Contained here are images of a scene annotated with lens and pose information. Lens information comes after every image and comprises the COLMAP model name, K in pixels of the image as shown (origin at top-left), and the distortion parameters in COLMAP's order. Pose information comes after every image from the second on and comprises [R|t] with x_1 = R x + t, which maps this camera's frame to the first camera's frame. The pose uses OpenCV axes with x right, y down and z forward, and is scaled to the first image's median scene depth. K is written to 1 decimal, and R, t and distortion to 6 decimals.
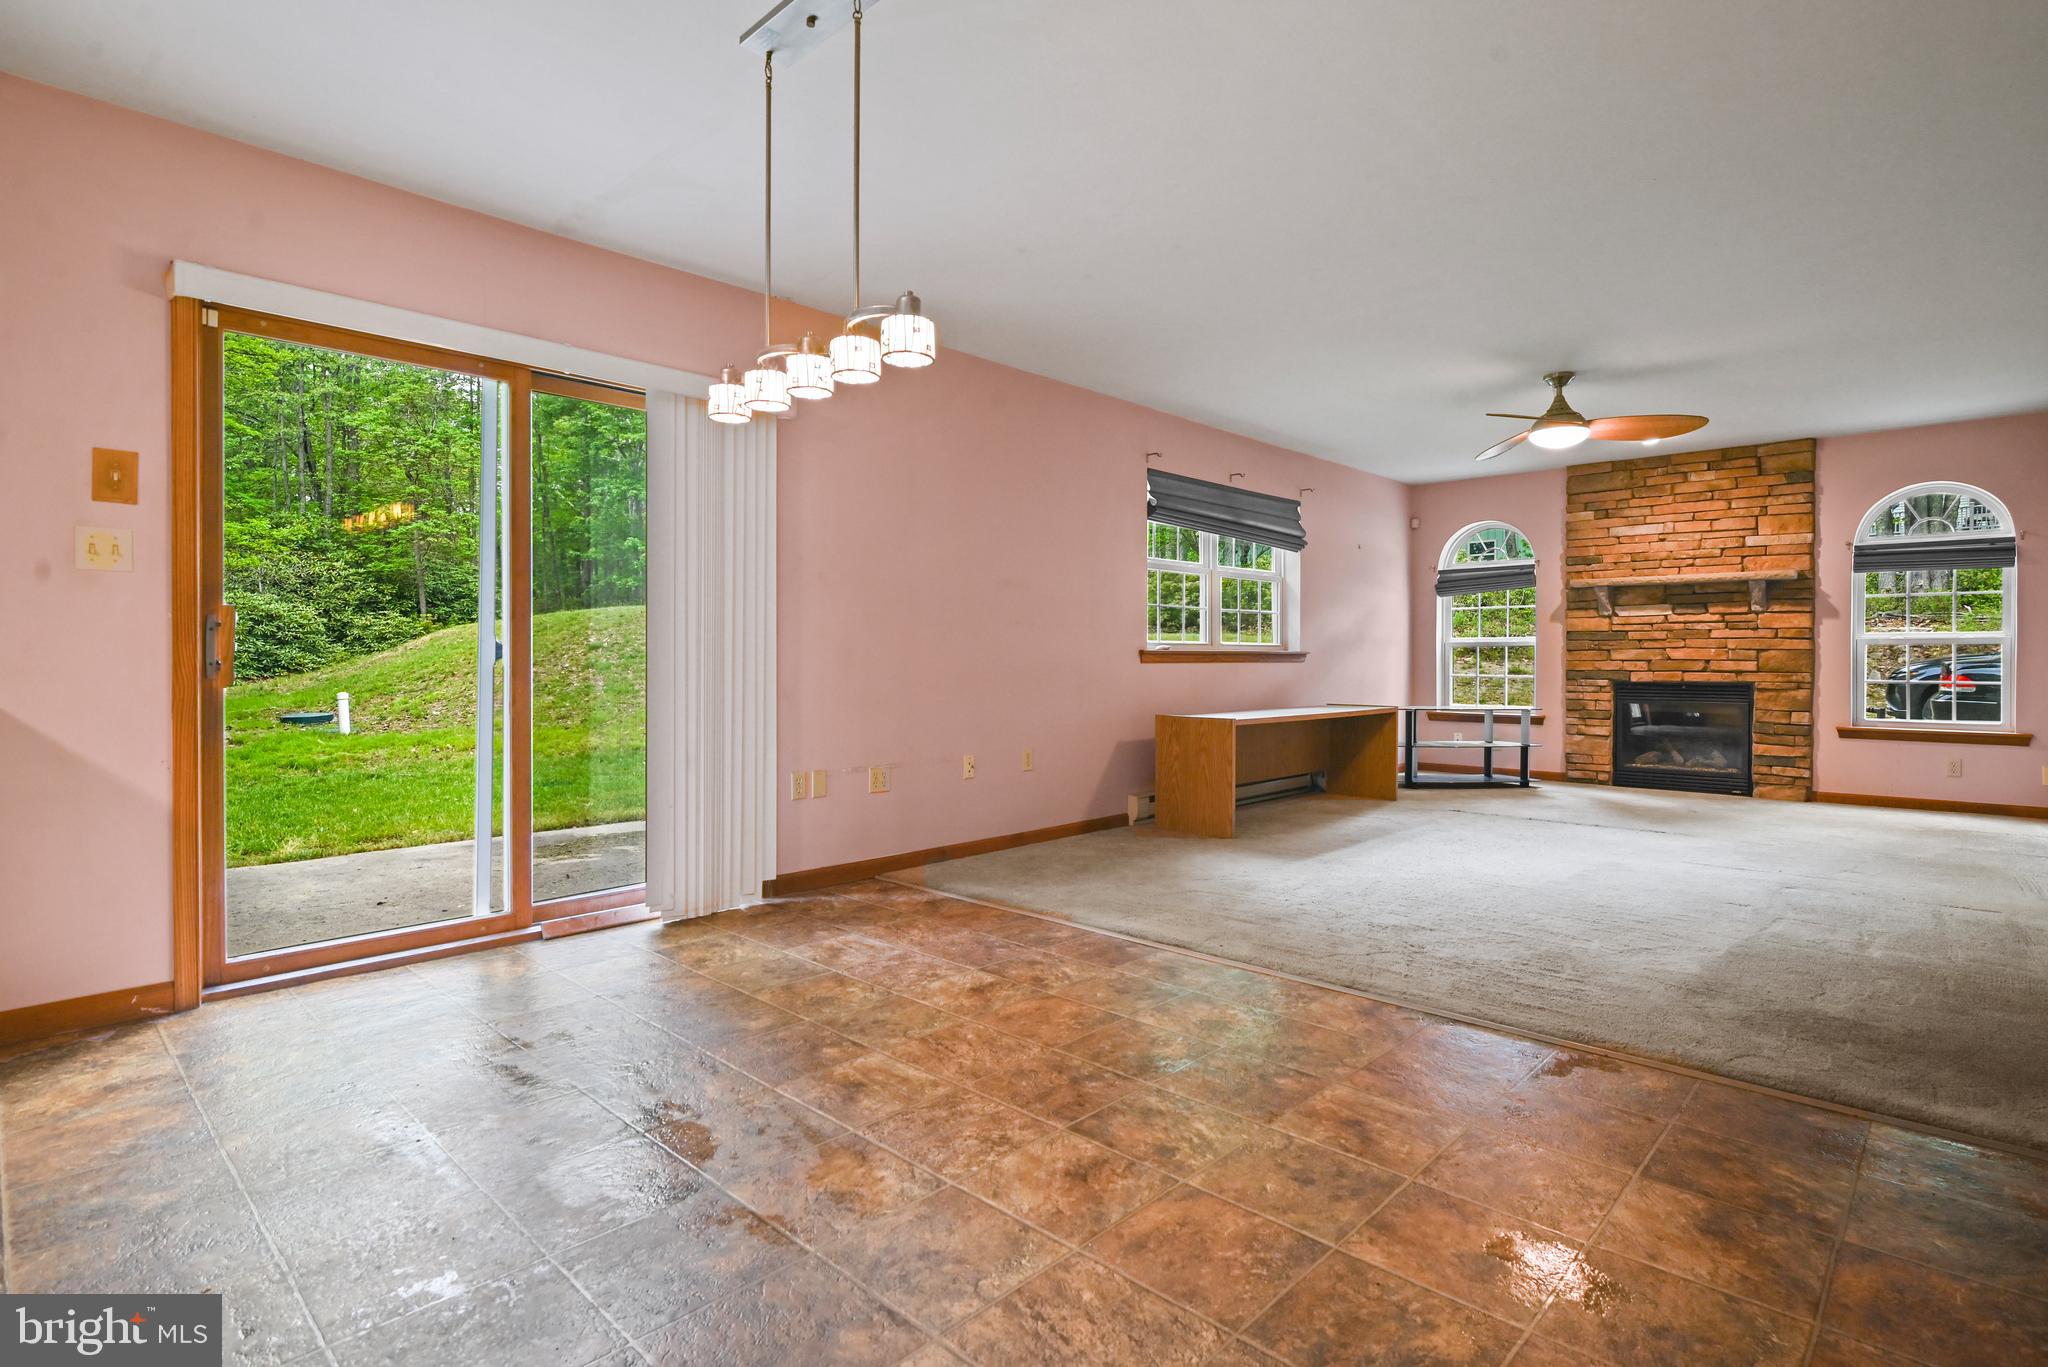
lens RADIAL K [[995.5, 0, 1026.9], [0, 995.5, 663.7], [0, 0, 1]] dist [-0.020210, 0.006147]
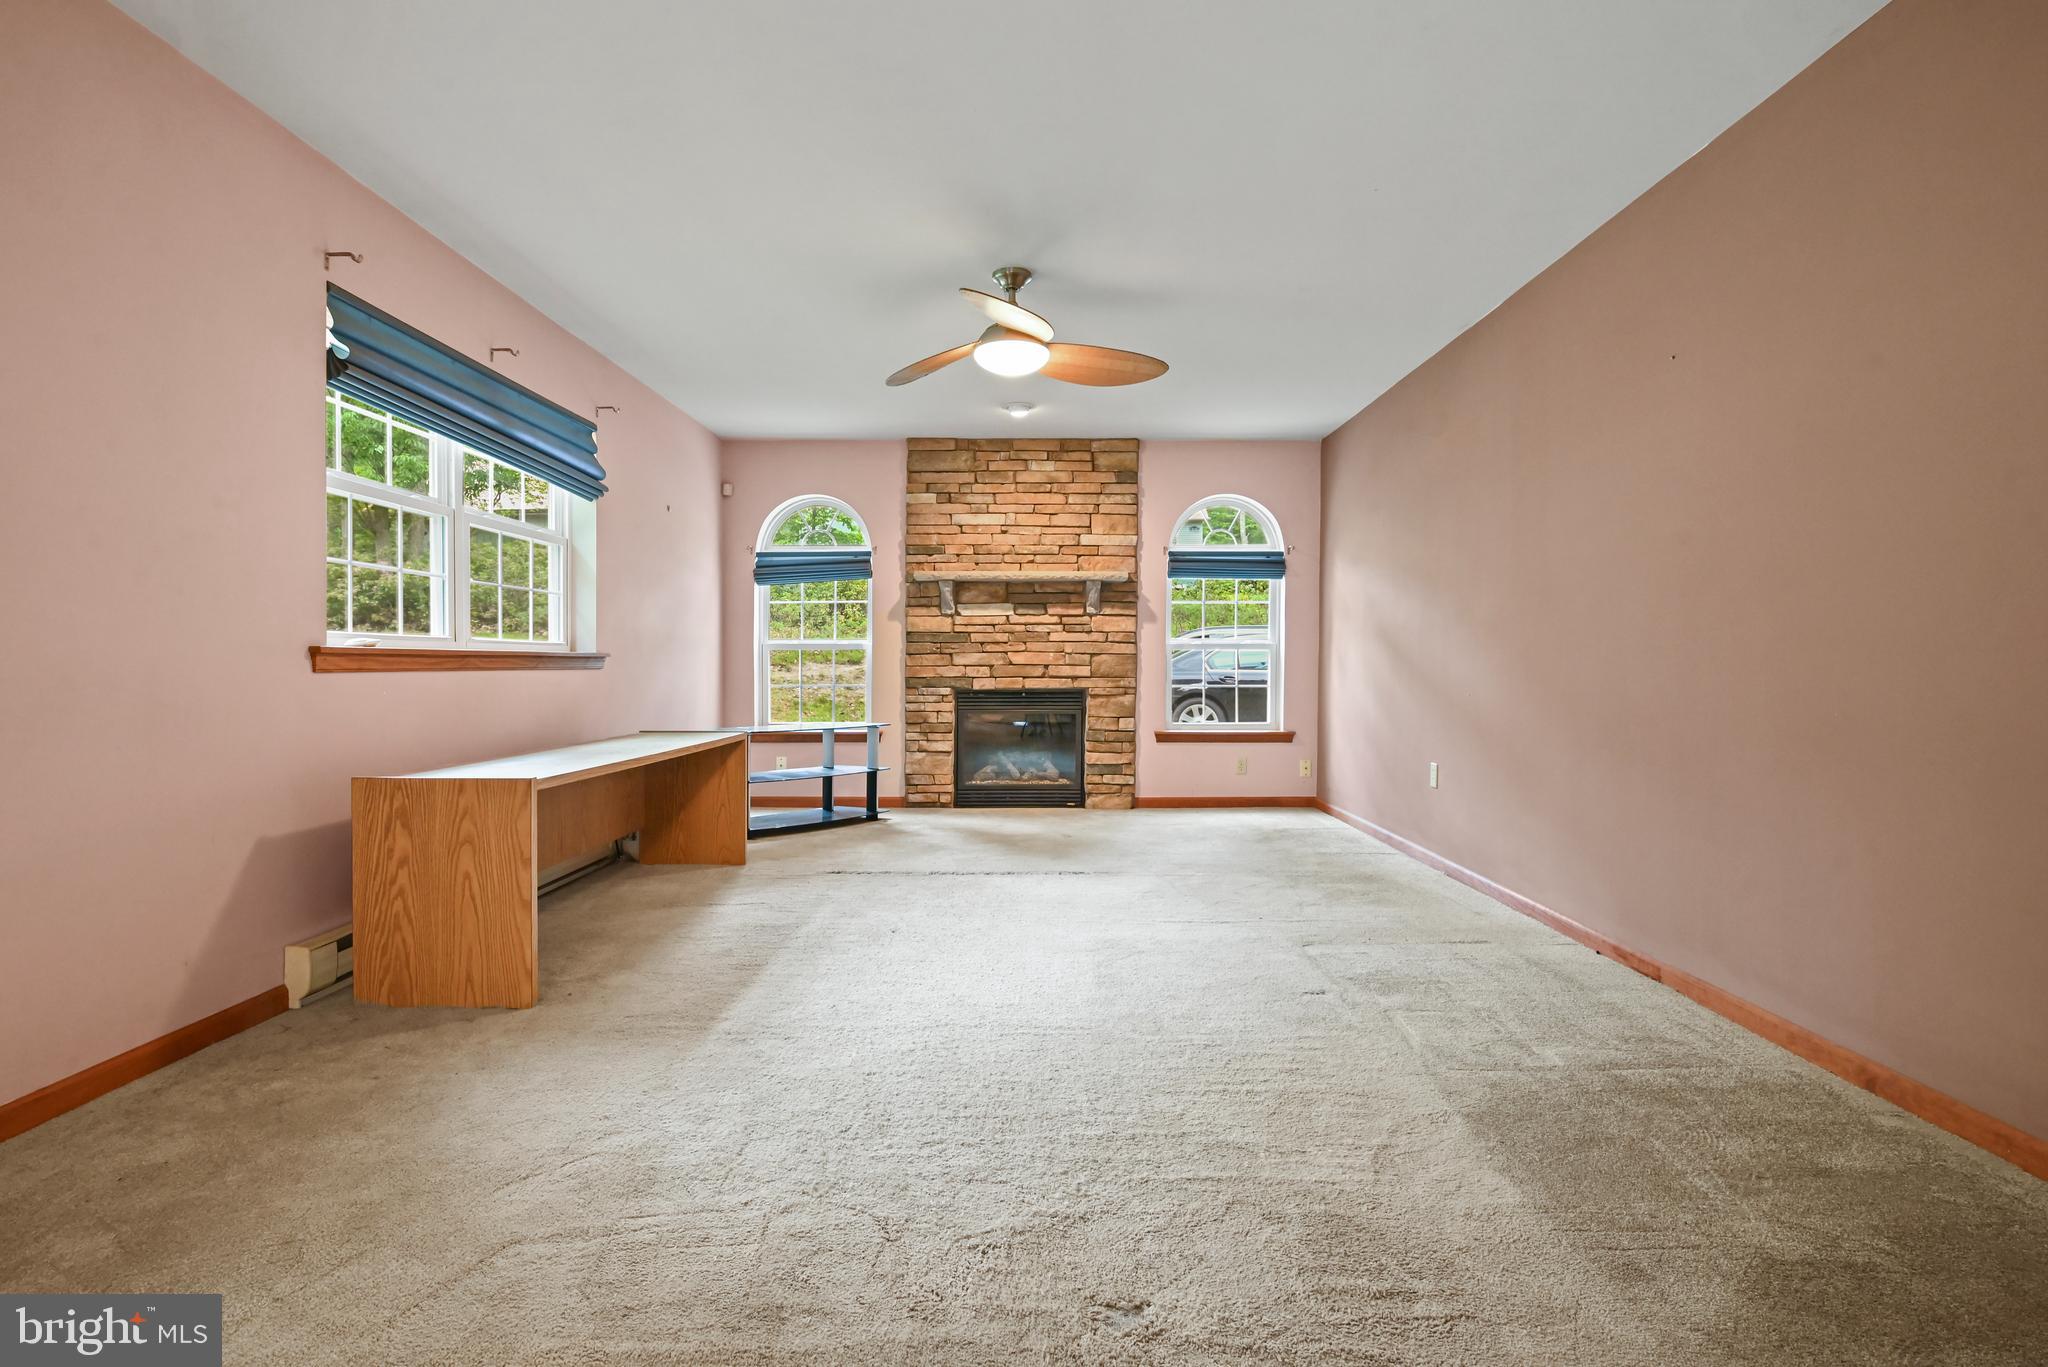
lens RADIAL K [[995.5, 0, 1019.6], [0, 995.5, 675.1], [0, 0, 1]] dist [-0.020210, 0.006147]
pose [[0.725263, -0.008400, 0.688421, 0.027984], [0.005190, 0.999964, 0.006735, -0.000603], [-0.688452, -0.001312, 0.725280, 0.353304]]
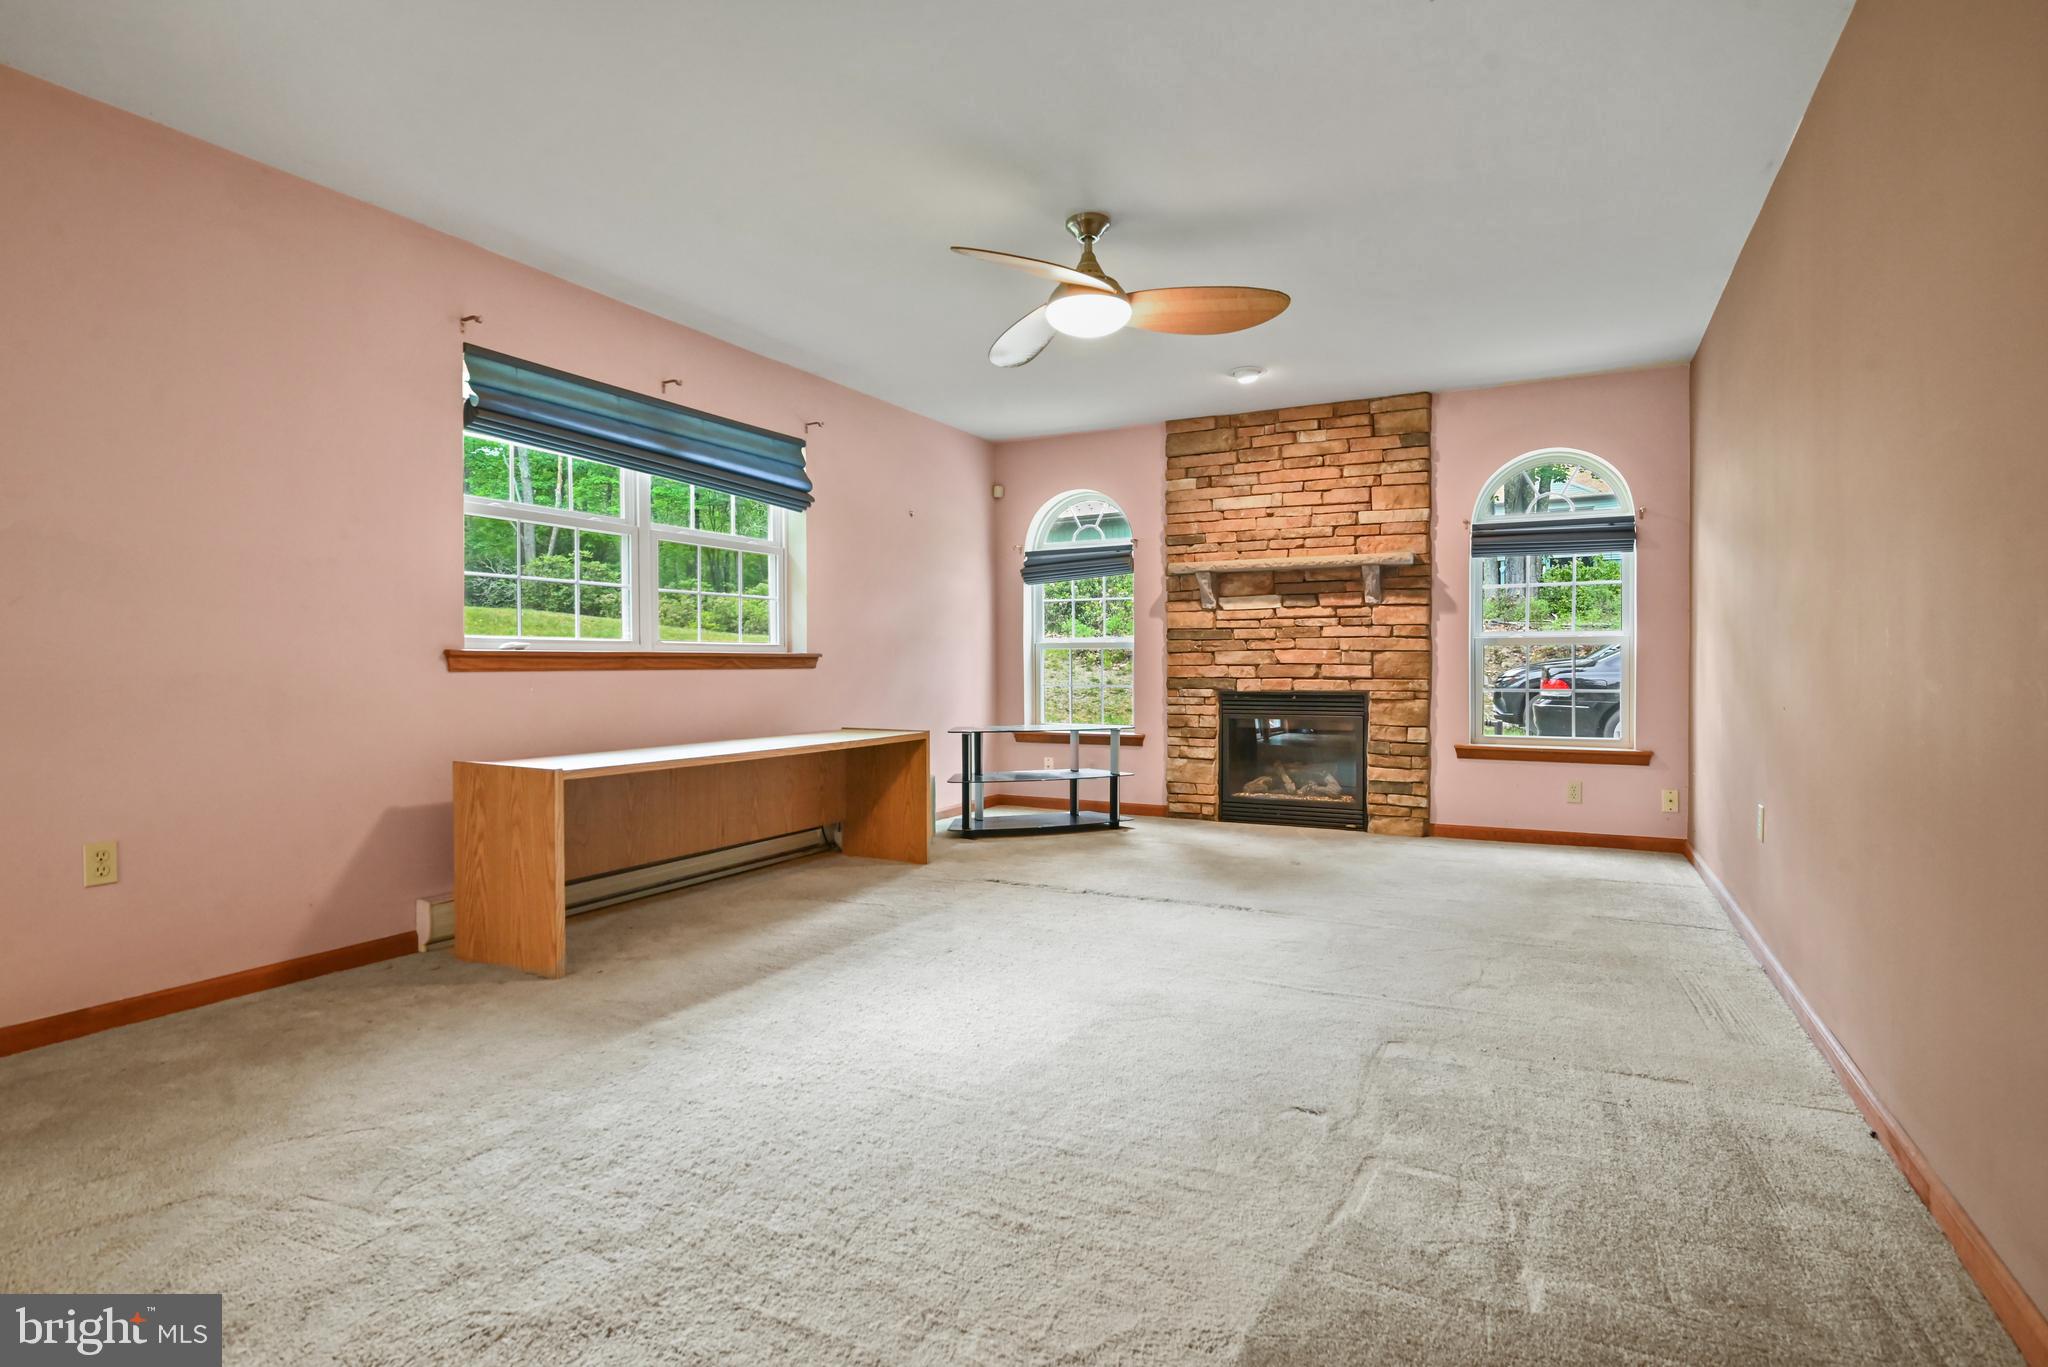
lens RADIAL K [[995.5, 0, 1031.4], [0, 995.5, 669.7], [0, 0, 1]] dist [-0.020210, 0.006147]
pose [[0.958900, -0.004236, 0.283711, 0.242388], [0.004343, 0.999991, 0.000251, -0.000408], [-0.283710, 0.000992, 0.958910, 0.298401]]
